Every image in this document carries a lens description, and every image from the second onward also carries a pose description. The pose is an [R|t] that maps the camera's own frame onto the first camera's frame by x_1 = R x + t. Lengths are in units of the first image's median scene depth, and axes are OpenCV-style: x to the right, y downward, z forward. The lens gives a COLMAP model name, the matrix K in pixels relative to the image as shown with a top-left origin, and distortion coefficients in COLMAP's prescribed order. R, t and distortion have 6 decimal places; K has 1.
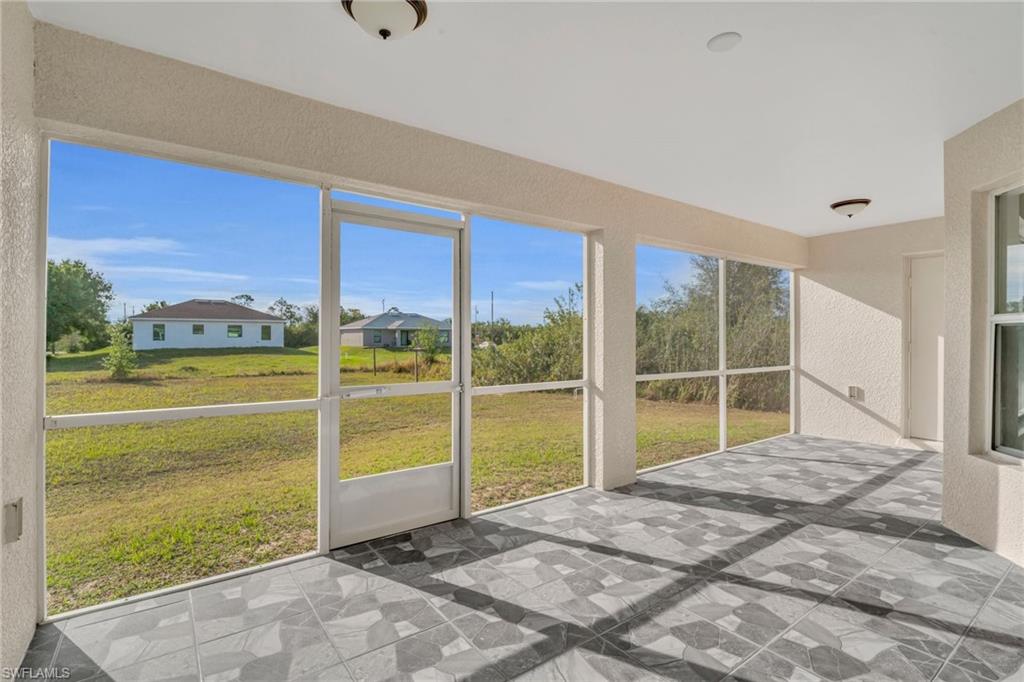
lens RADIAL K [[471.7, 0, 505.6], [0, 471.7, 336.7], [0, 0, 1]] dist [-0.004615, 0.000129]
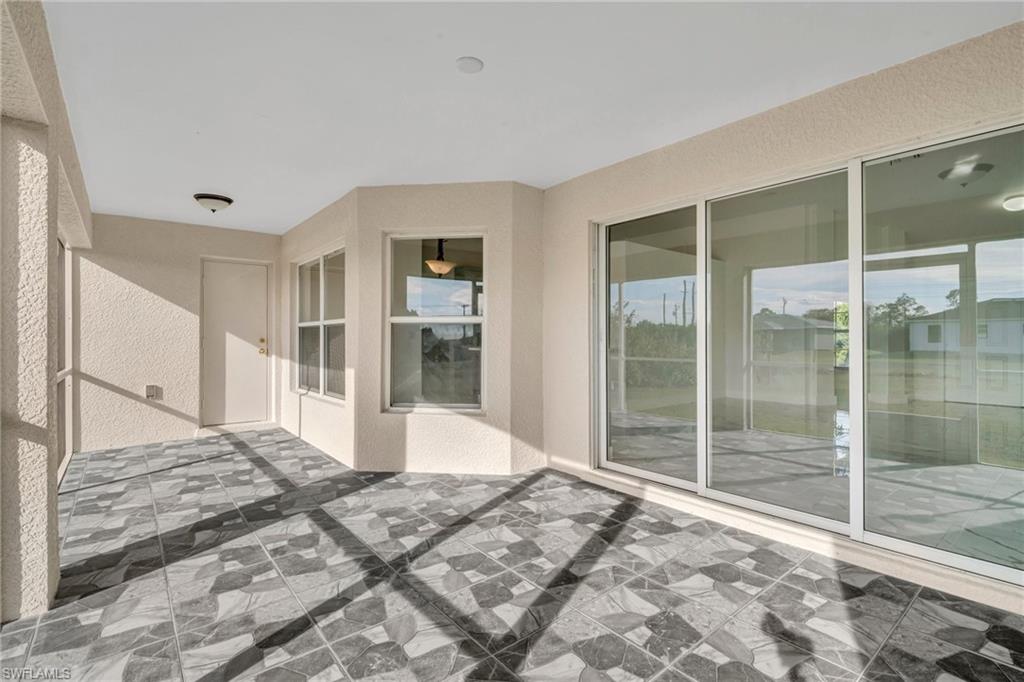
lens RADIAL K [[471.7, 0, 507.1], [0, 471.7, 334.2], [0, 0, 1]] dist [-0.004615, 0.000129]
pose [[-0.030274, 0.003329, 0.999536, -0.535008], [0.001247, 0.999994, -0.003293, 0.017914], [-0.999541, 0.001146, -0.030278, 0.757467]]
